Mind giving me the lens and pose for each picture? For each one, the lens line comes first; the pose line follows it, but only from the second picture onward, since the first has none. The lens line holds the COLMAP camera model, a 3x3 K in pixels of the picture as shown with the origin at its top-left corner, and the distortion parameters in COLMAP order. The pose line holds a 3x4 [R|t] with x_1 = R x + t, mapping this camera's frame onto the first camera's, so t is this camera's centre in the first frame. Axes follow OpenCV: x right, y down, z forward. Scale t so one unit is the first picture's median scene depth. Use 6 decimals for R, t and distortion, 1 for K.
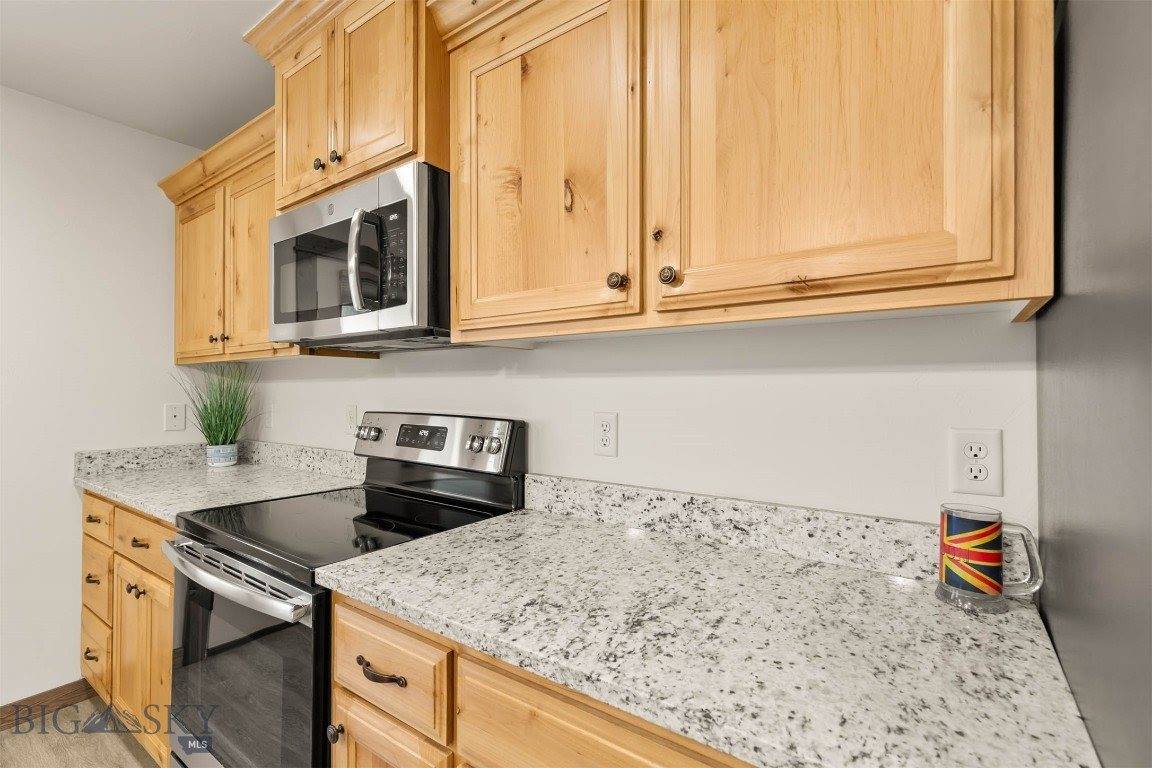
lens RADIAL K [[518.7, 0, 571.6], [0, 518.7, 387.5], [0, 0, 1]] dist [0.004865, -0.001065]
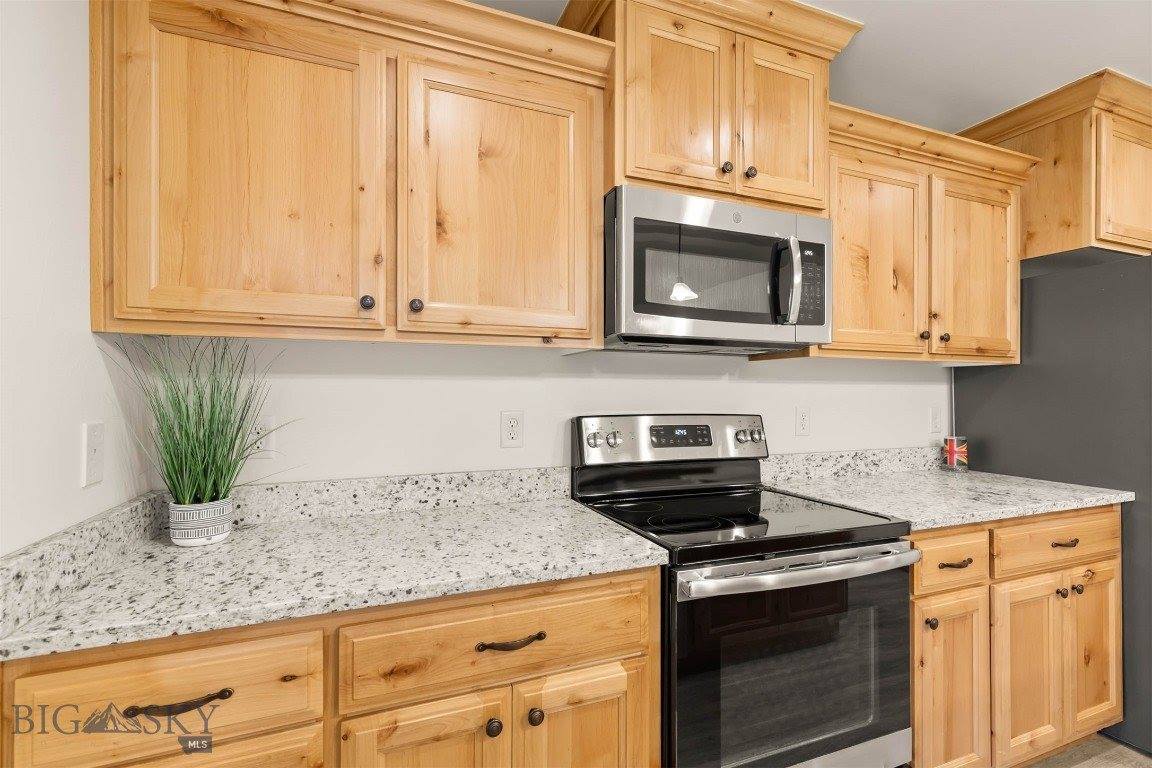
lens RADIAL K [[518.7, 0, 576.0], [0, 518.7, 390.6], [0, 0, 1]] dist [0.004865, -0.001065]
pose [[0.540358, 0.005056, 0.841420, -1.737171], [-0.005174, 0.999983, -0.002685, 0.008225], [-0.841419, -0.002903, 0.540375, 0.816000]]
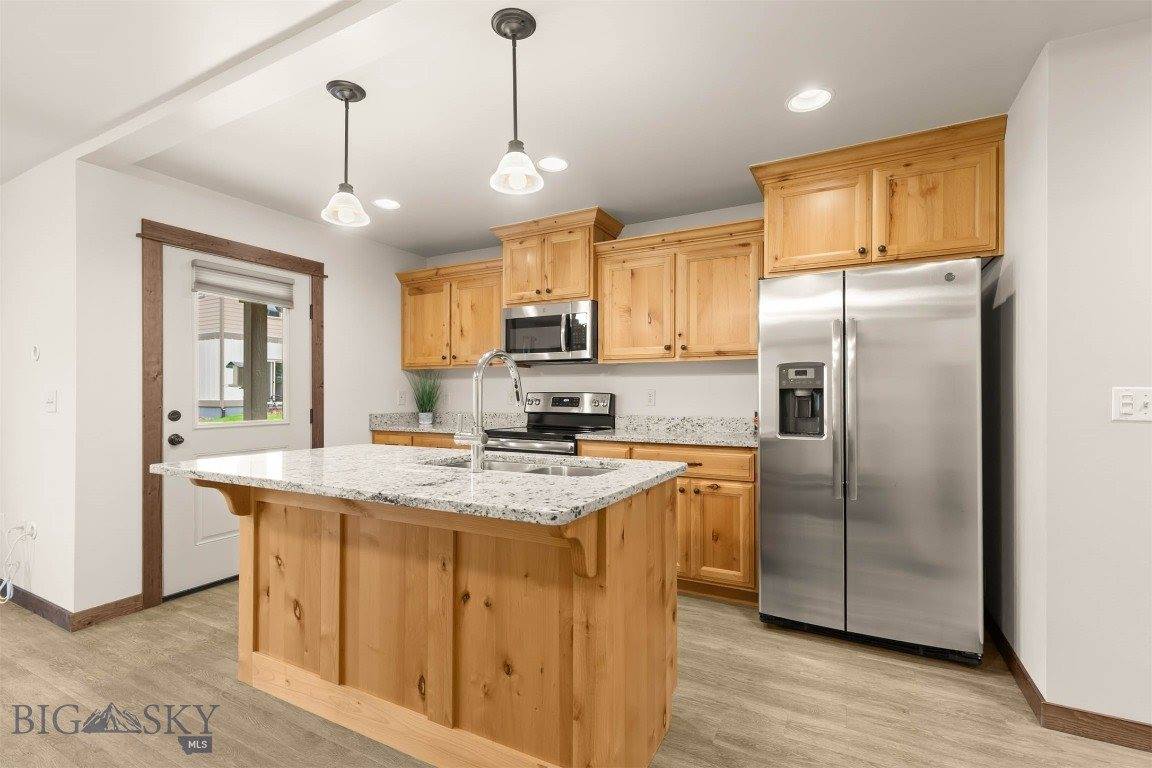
lens RADIAL K [[518.7, 0, 575.2], [0, 518.7, 392.3], [0, 0, 1]] dist [0.004865, -0.001065]
pose [[0.990836, 0.002153, 0.135051, -0.753583], [-0.001934, 0.999997, -0.001756, 0.074143], [-0.135055, 0.001479, 0.990837, -1.776866]]
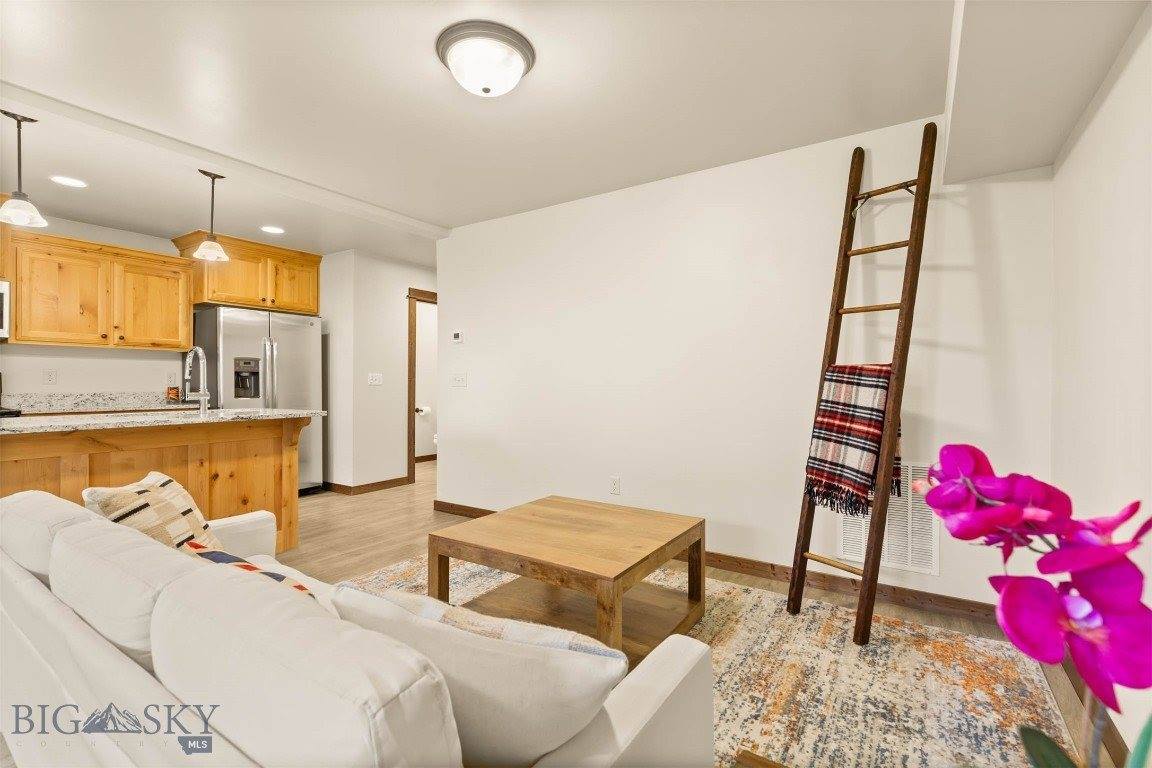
lens RADIAL K [[518.7, 0, 582.8], [0, 518.7, 382.9], [0, 0, 1]] dist [0.004865, -0.001065]
pose [[-0.051721, 0.000757, 0.998661, -3.383547], [-0.005555, 0.999984, -0.001046, 0.122961], [-0.998646, -0.005602, -0.051716, -2.083264]]
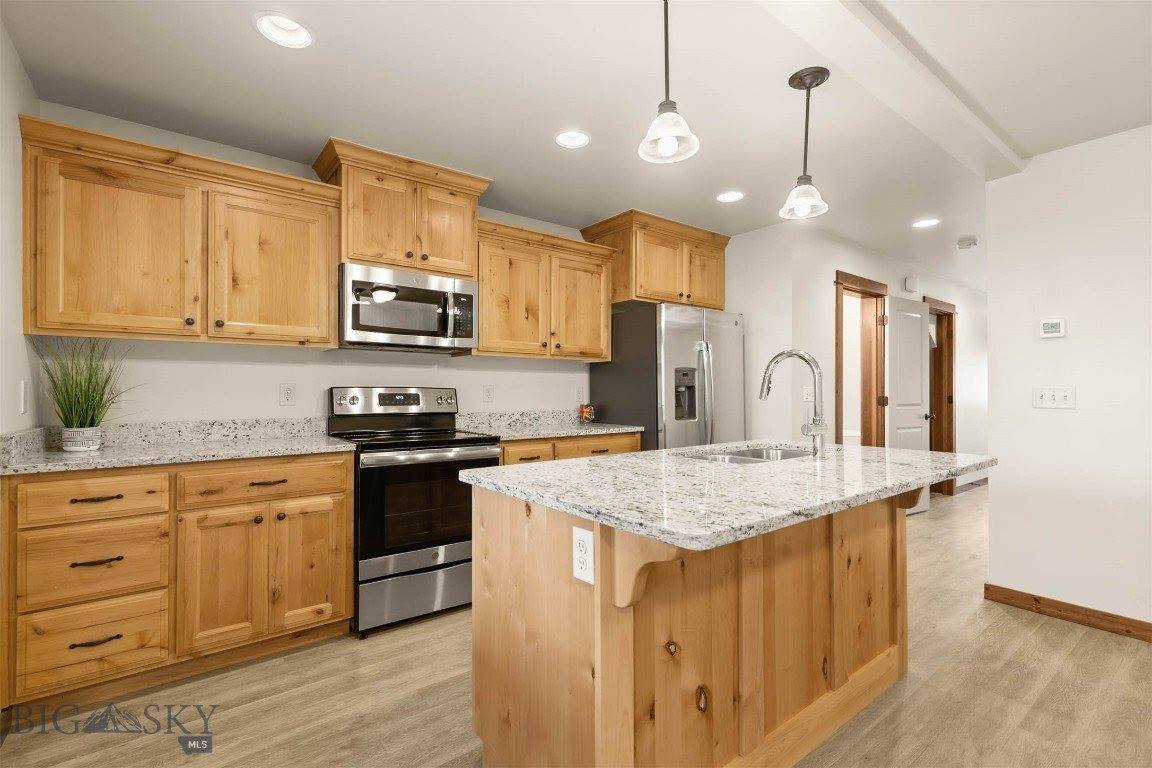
lens RADIAL K [[518.7, 0, 577.3], [0, 518.7, 387.9], [0, 0, 1]] dist [0.004865, -0.001065]
pose [[0.285926, 0.007199, 0.958225, -2.497304], [-0.003934, 0.999972, -0.006339, 0.084537], [-0.958244, -0.001957, 0.285947, -0.166882]]
